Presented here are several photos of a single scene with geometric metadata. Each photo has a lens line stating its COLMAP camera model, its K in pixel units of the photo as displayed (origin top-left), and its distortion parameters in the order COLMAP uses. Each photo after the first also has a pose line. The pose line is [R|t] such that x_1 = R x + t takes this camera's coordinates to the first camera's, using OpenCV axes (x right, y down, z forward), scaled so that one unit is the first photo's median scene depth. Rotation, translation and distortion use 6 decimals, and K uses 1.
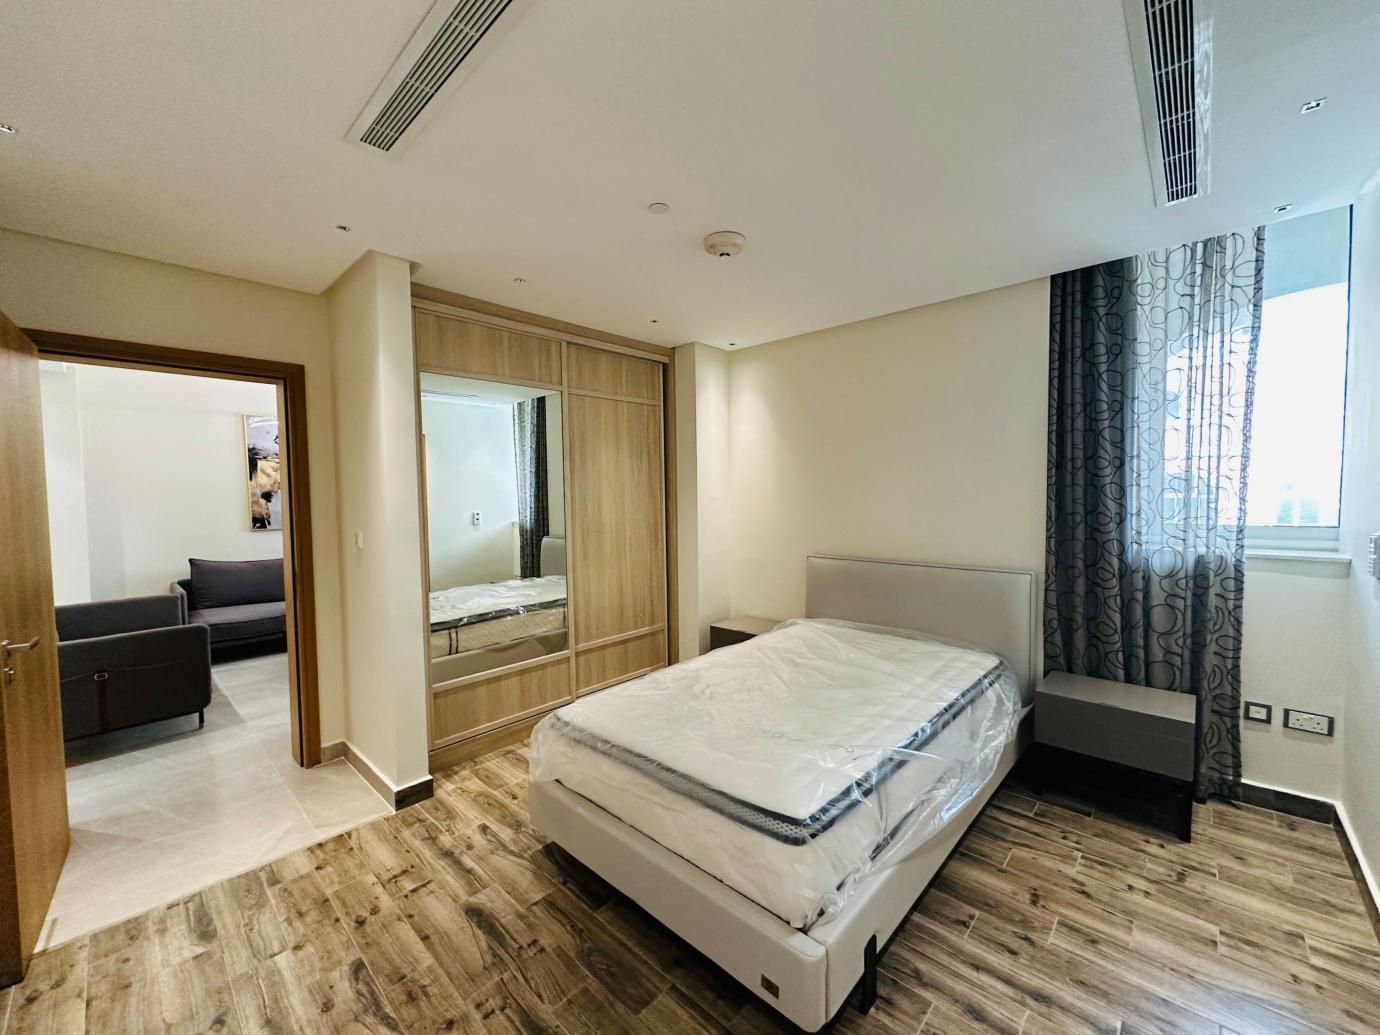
lens RADIAL K [[553.5, 0, 686.8], [0, 553.5, 518.2], [0, 0, 1]] dist [0.000007, 0.000185]
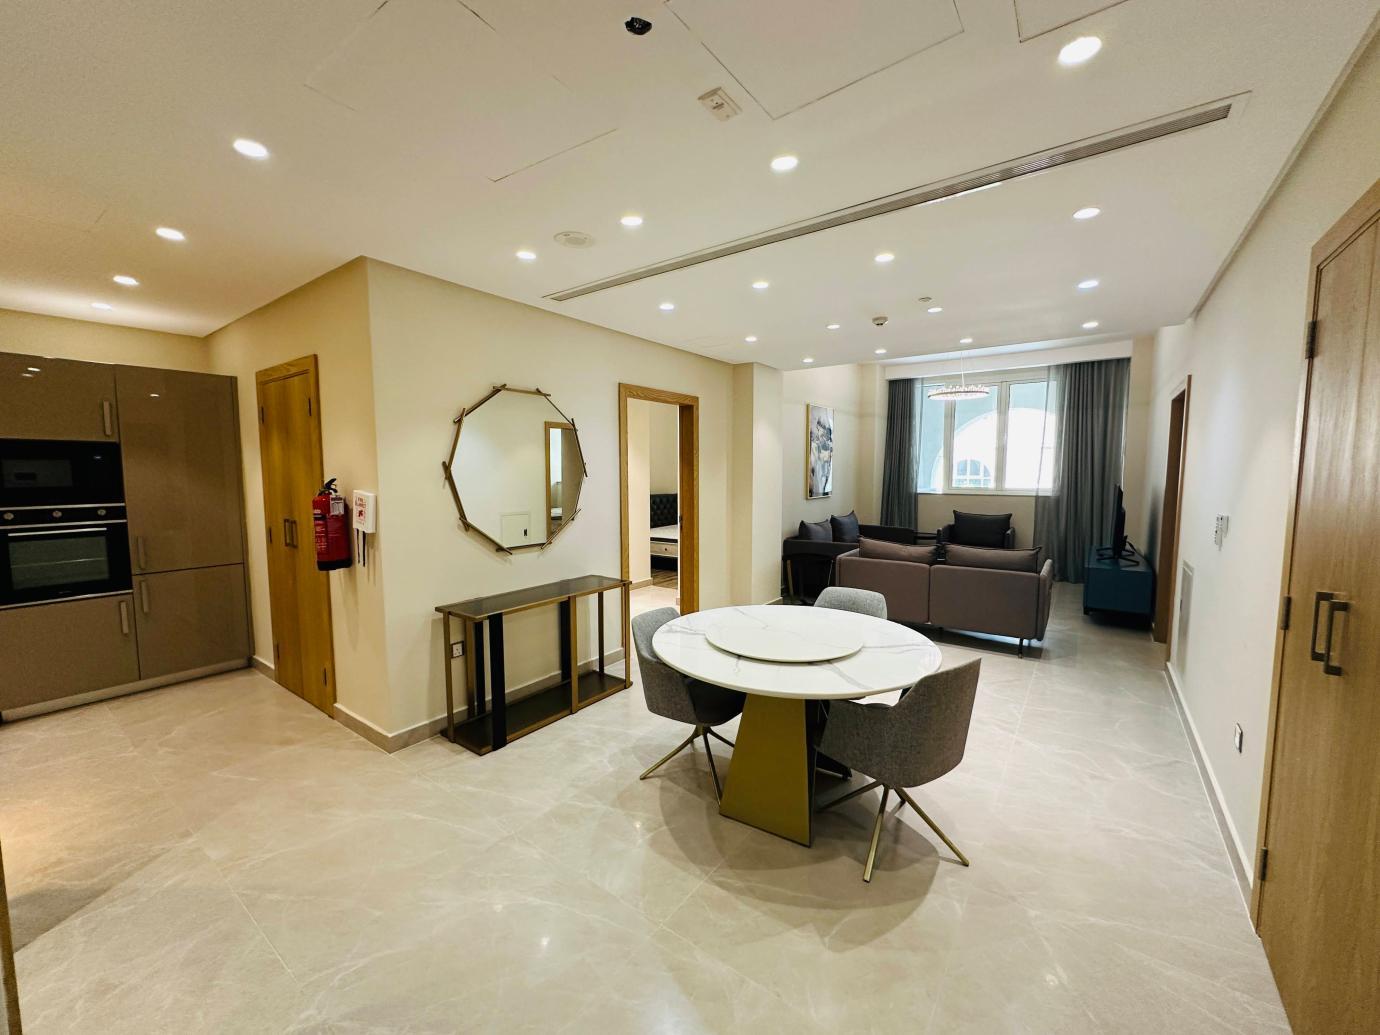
lens RADIAL K [[553.5, 0, 691.9], [0, 553.5, 512.7], [0, 0, 1]] dist [0.000007, 0.000185]
pose [[0.991627, 0.001945, 0.129123, -1.198148], [-0.006916, 0.999251, 0.038061, 0.007990], [-0.128952, -0.038635, 0.990898, -0.188658]]
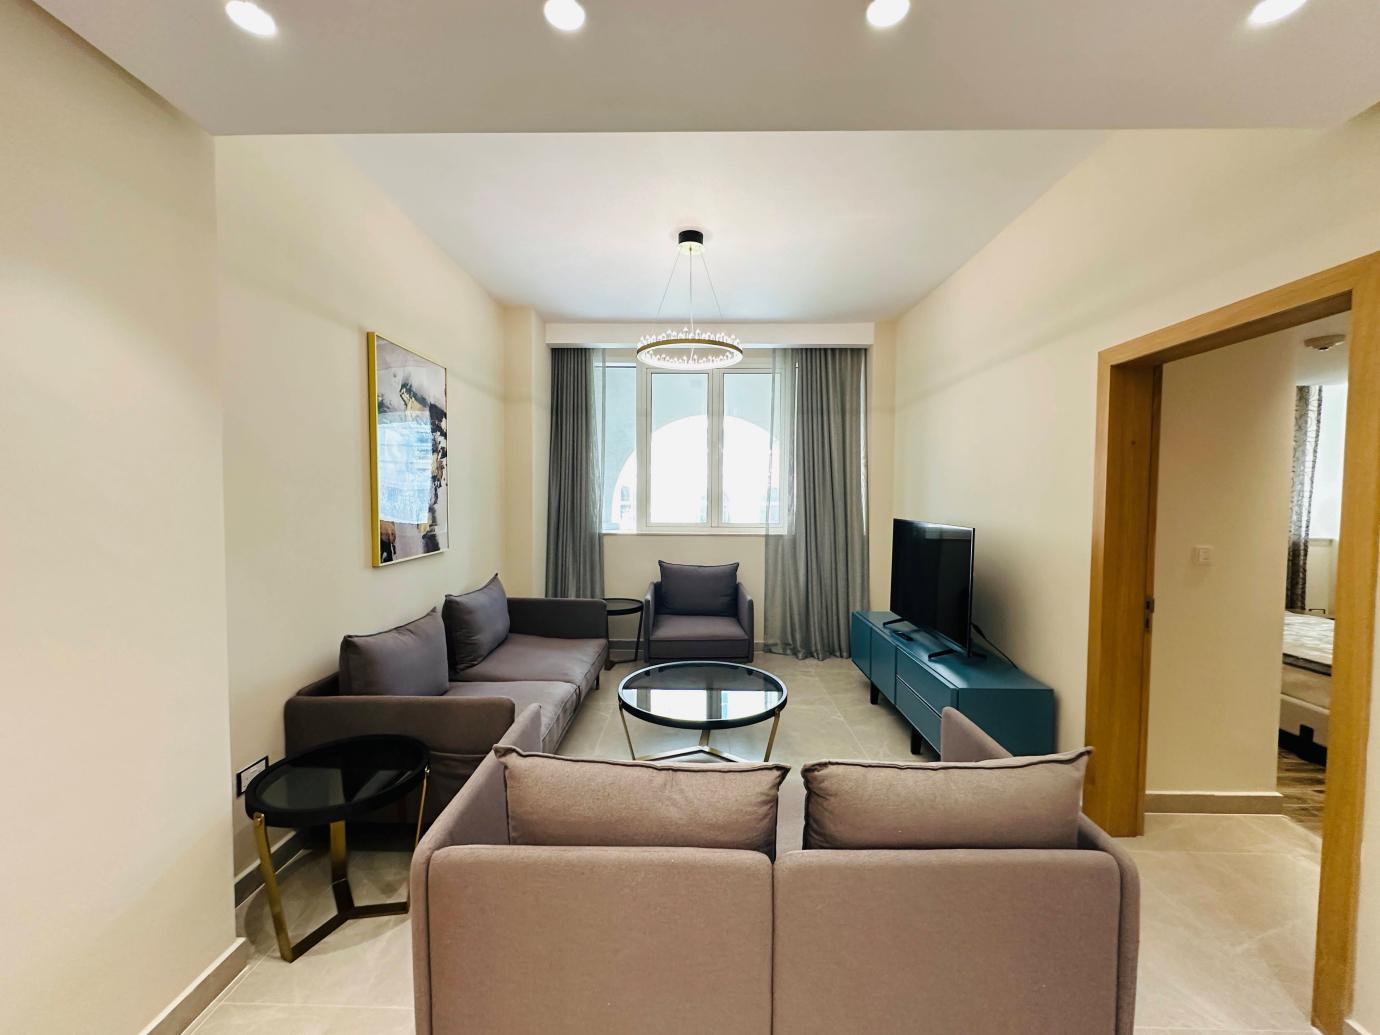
lens RADIAL K [[553.5, 0, 690.3], [0, 553.5, 516.7], [0, 0, 1]] dist [0.000007, 0.000185]
pose [[0.739328, -0.009579, 0.673278, -0.911356], [0.013230, 0.999912, -0.000302, -0.019067], [-0.673216, 0.009131, 0.739390, 0.439891]]
